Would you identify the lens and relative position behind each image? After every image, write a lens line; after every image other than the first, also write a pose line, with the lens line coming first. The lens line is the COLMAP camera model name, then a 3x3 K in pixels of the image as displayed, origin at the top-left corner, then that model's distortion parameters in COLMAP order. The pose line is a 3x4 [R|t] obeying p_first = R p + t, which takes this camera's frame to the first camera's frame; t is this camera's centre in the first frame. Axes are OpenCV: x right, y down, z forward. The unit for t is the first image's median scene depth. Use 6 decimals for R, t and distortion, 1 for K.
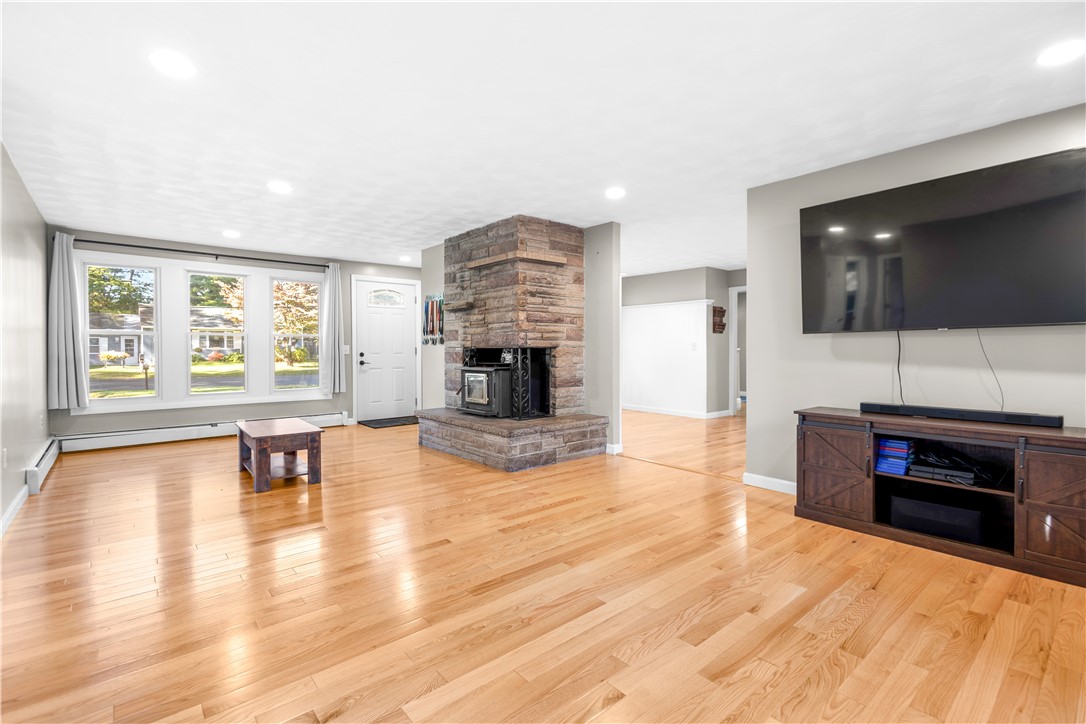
lens RADIAL K [[502.6, 0, 546.5], [0, 502.6, 351.5], [0, 0, 1]] dist [-0.000455, -0.000383]
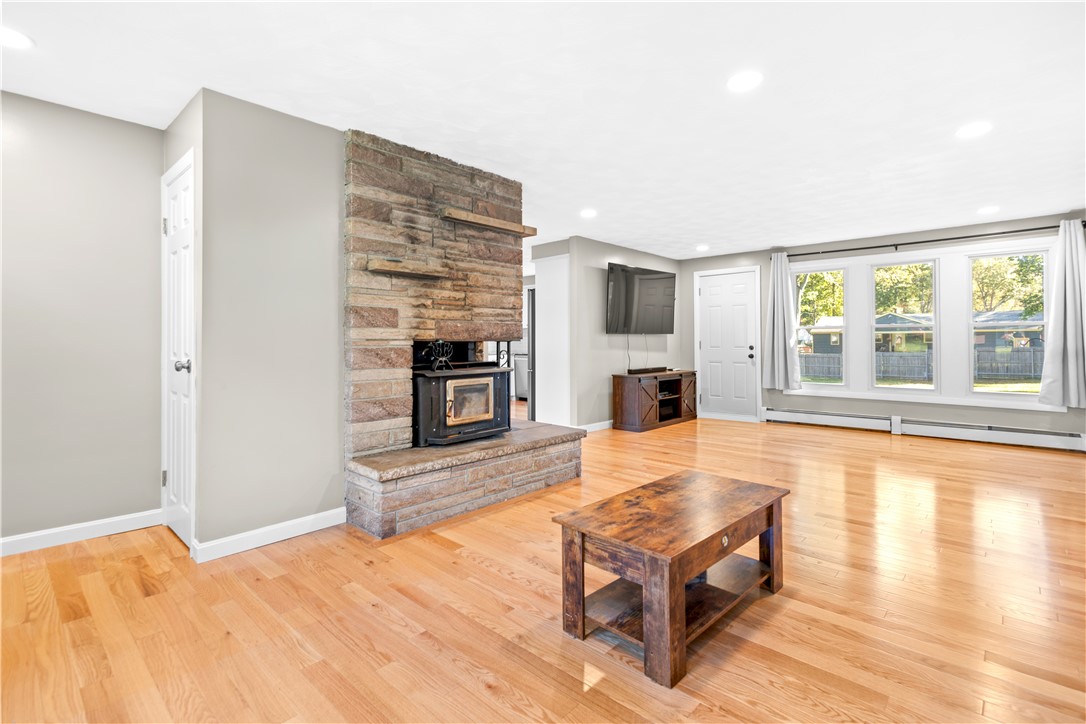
lens RADIAL K [[502.6, 0, 546.5], [0, 502.6, 351.5], [0, 0, 1]] dist [-0.000455, -0.000383]
pose [[-0.107887, -0.014863, 0.994052, -0.813909], [0.007219, 0.999850, 0.015733, -0.002688], [-0.994137, 0.008874, -0.107764, 0.952829]]
